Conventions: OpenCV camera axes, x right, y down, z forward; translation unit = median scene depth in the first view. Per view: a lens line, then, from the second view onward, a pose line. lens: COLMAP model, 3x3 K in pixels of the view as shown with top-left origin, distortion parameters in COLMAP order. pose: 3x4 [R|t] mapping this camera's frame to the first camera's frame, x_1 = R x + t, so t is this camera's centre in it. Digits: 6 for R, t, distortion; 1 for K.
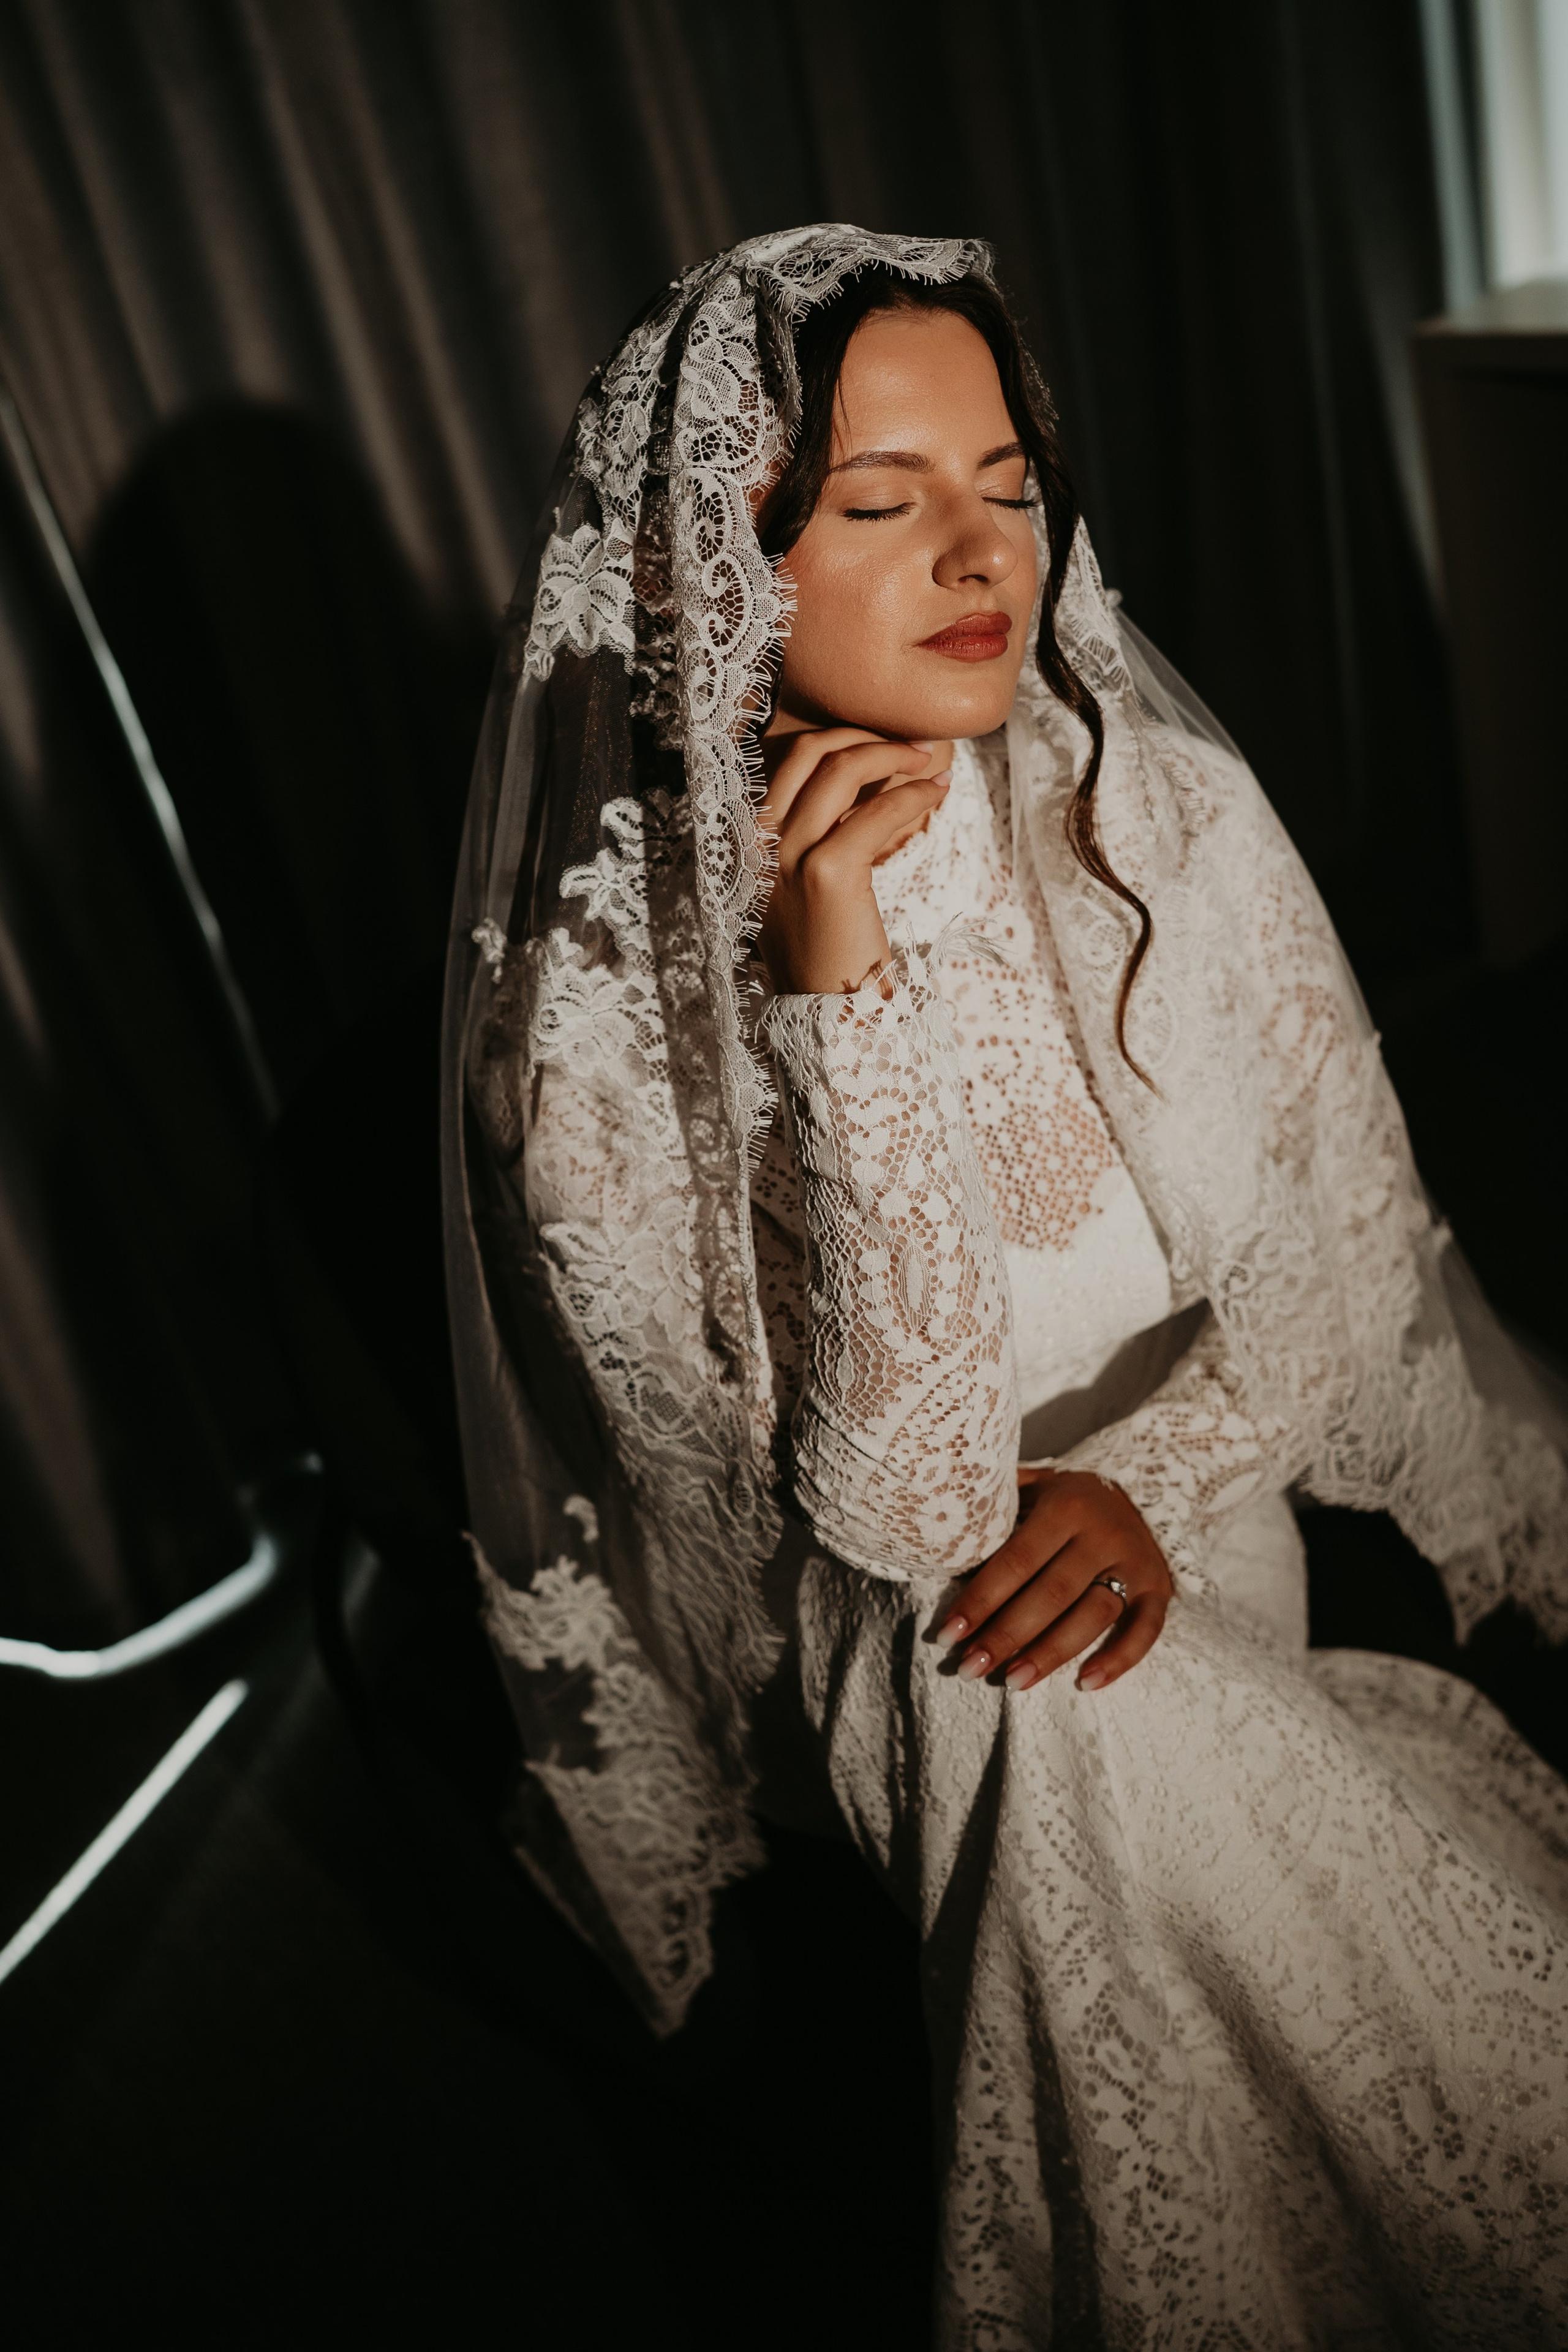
lens RADIAL K [[2122.2, 0, 765.6], [0, 2122.2, 1166.3], [0, 0, 1]] dist [-0.138038, 0.158535]
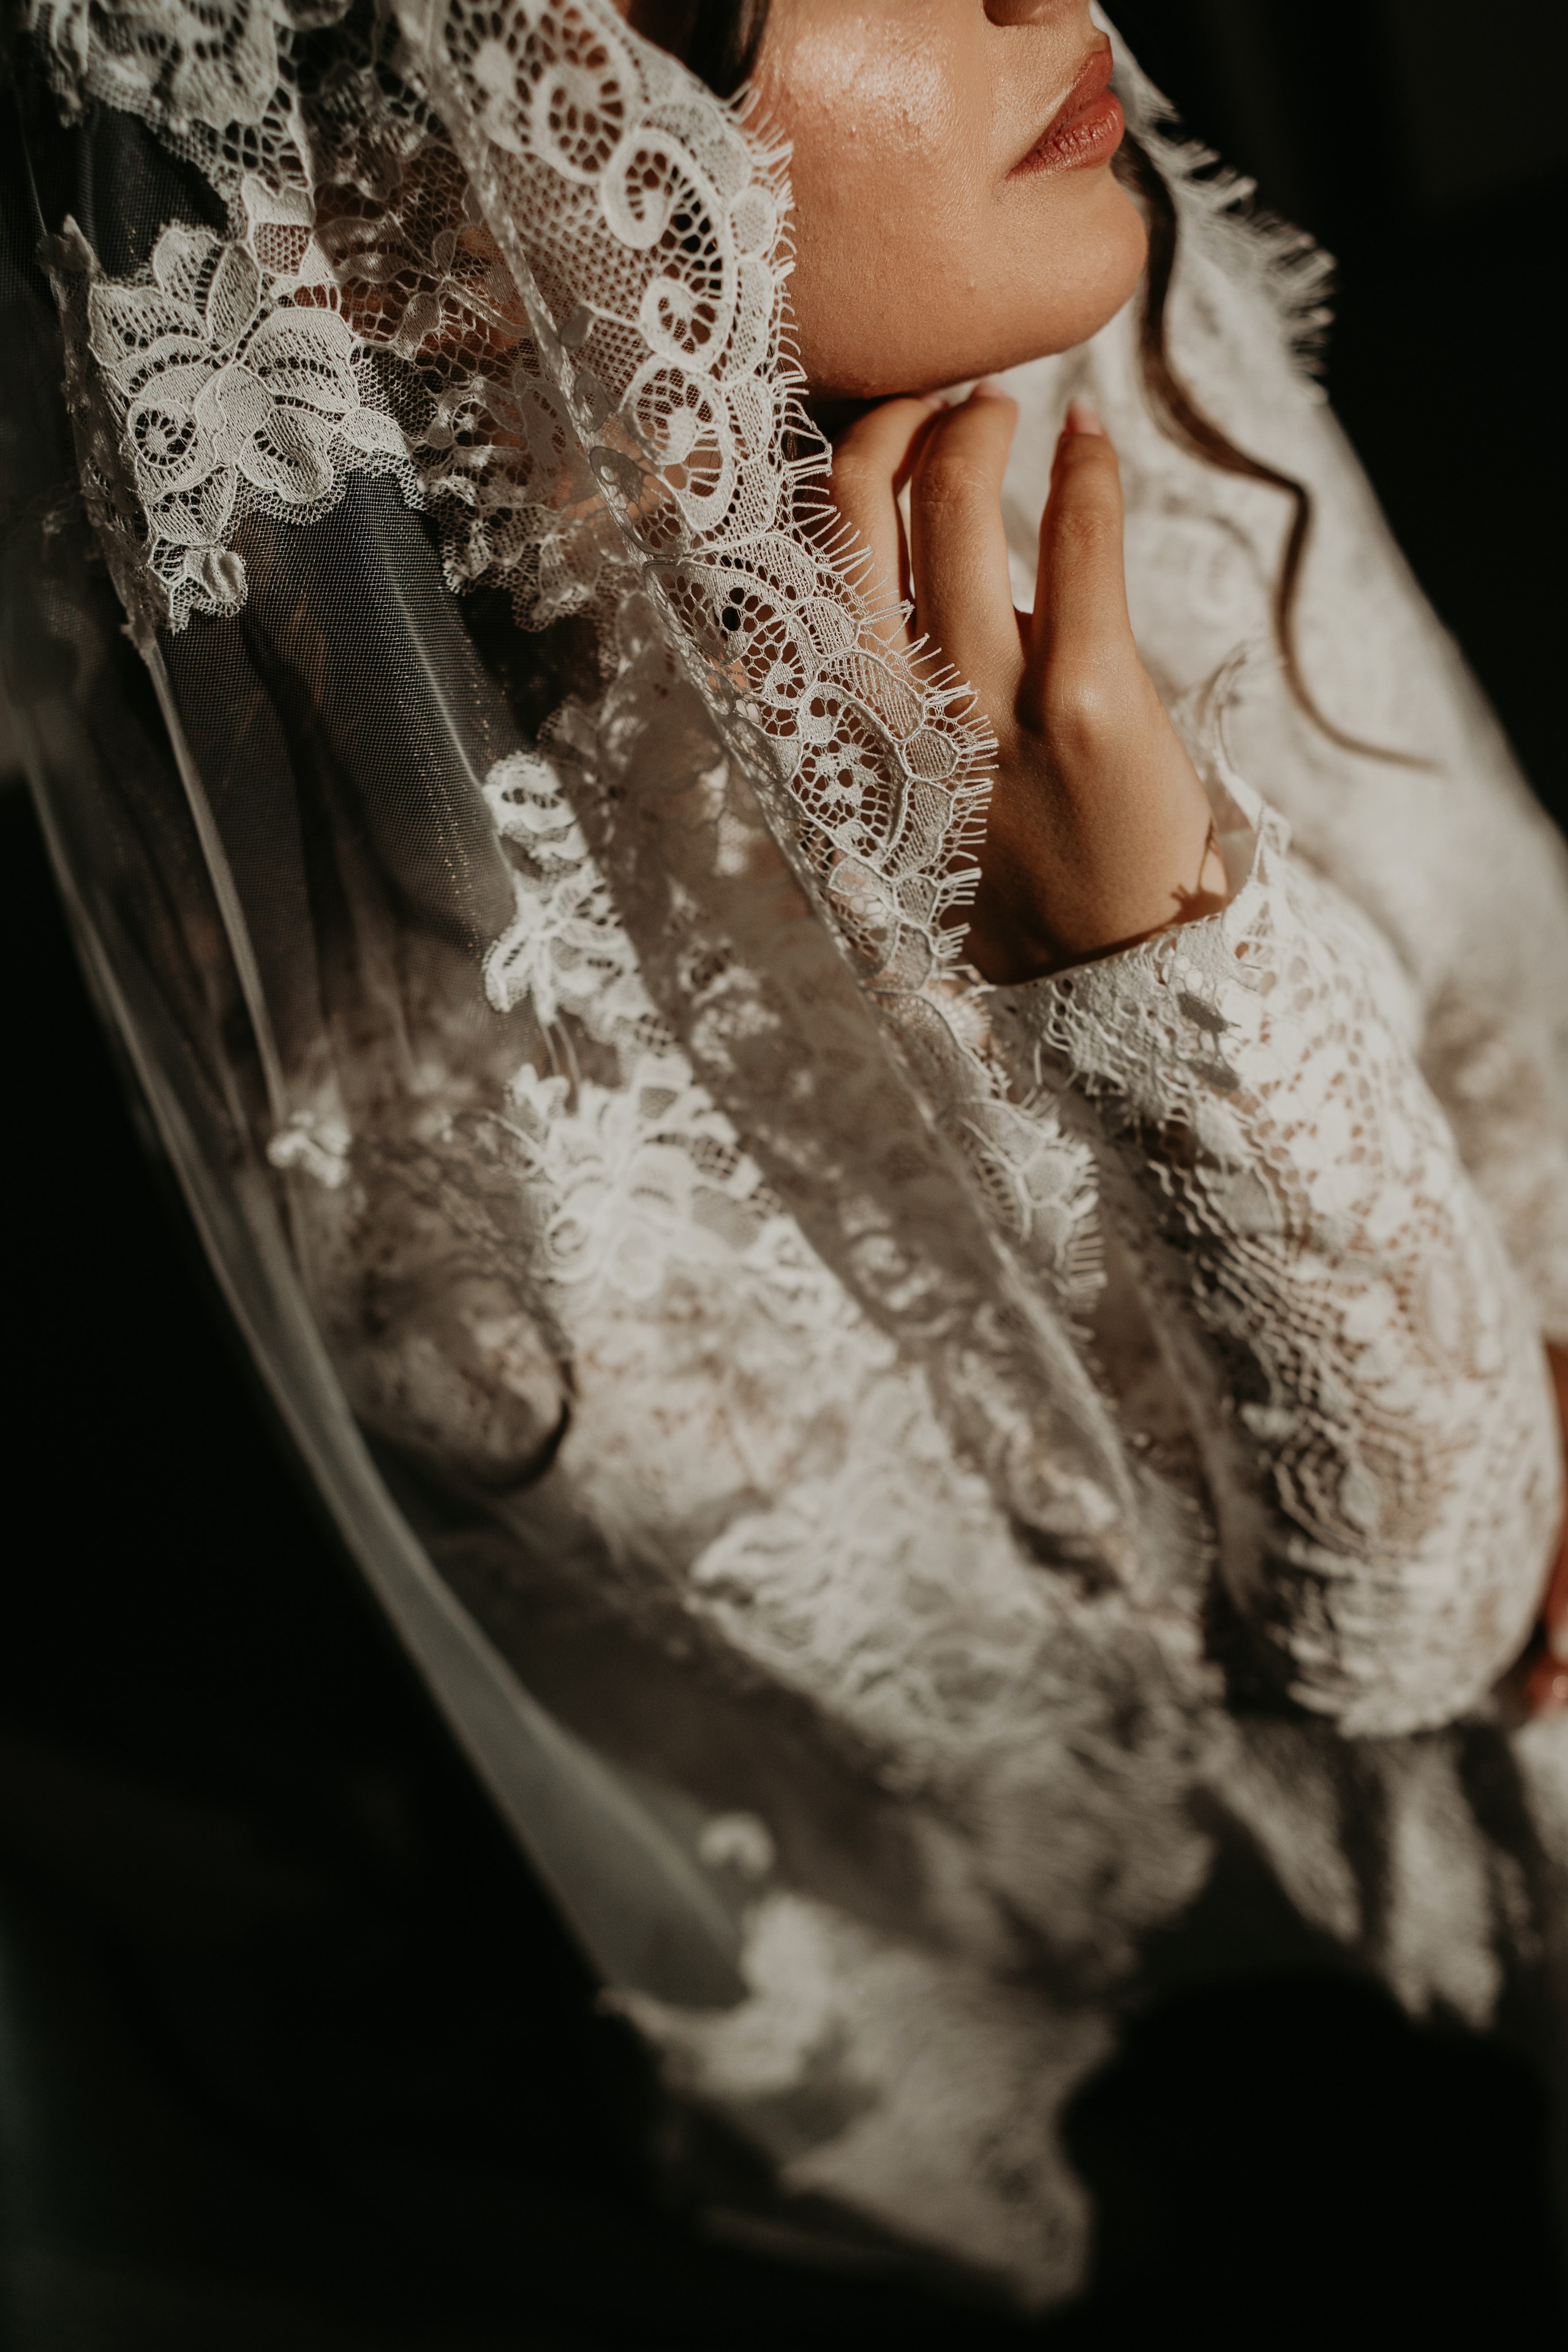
lens RADIAL K [[2294.4, 0, 785.3], [0, 2294.4, 1255.2], [0, 0, 1]] dist [-0.162719, 0.226756]
pose [[0.797797, -0.533396, 0.281084, -0.223320], [0.465524, 0.841216, 0.275034, -0.197559], [-0.383155, -0.088570, 0.919428, 0.521374]]
